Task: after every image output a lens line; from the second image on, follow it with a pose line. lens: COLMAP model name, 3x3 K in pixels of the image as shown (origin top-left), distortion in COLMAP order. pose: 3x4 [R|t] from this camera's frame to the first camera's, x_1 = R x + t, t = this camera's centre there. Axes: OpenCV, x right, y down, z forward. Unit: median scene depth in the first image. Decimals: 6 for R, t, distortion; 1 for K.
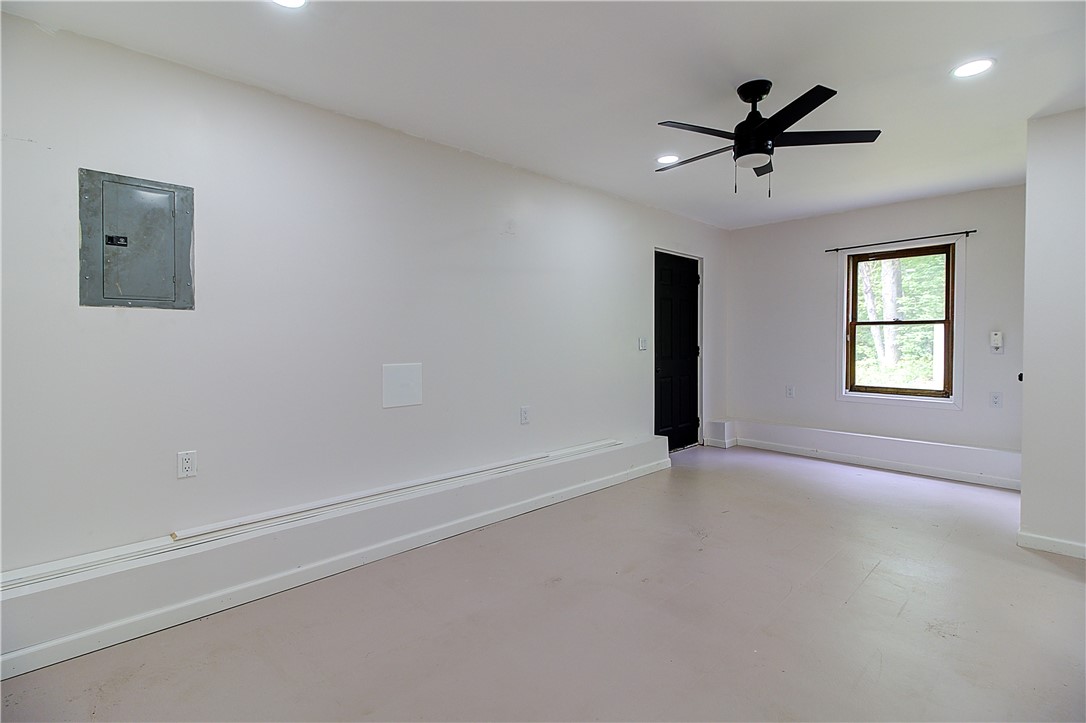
lens RADIAL K [[495.0, 0, 546.1], [0, 495.0, 340.0], [0, 0, 1]] dist [0.001012, -0.001326]
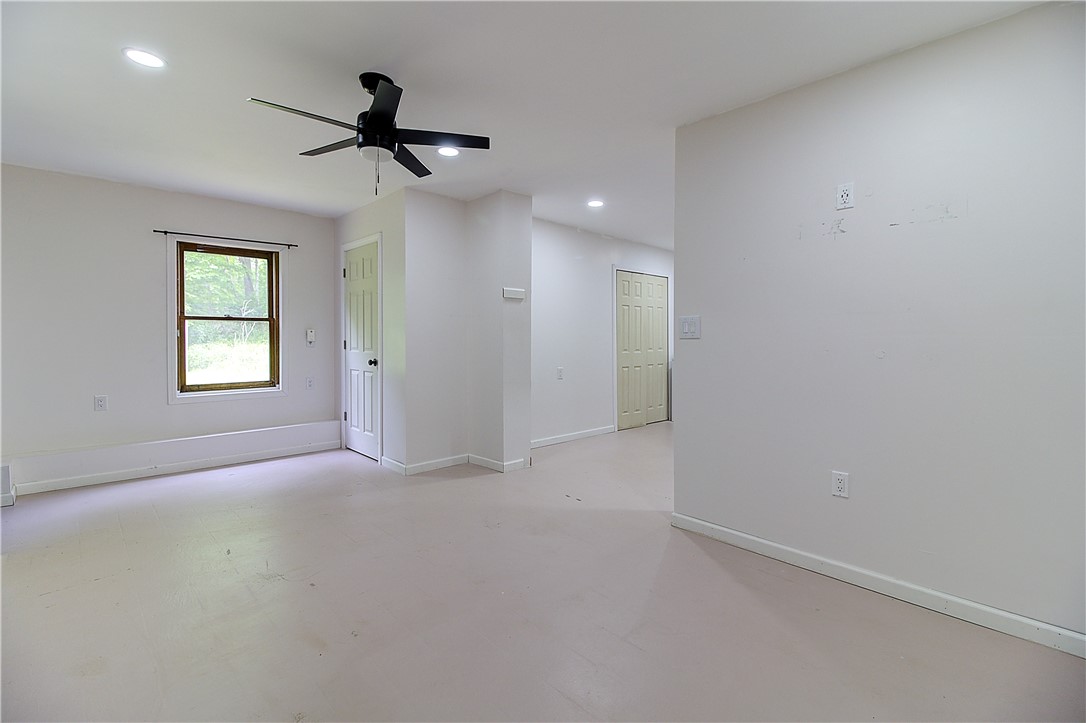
lens RADIAL K [[495.0, 0, 546.1], [0, 495.0, 340.0], [0, 0, 1]] dist [0.001012, -0.001326]
pose [[-0.014691, -0.010884, 0.999833, -0.319942], [-0.006589, 0.999920, 0.010789, -0.006725], [-0.999870, -0.006430, -0.014761, 0.365853]]
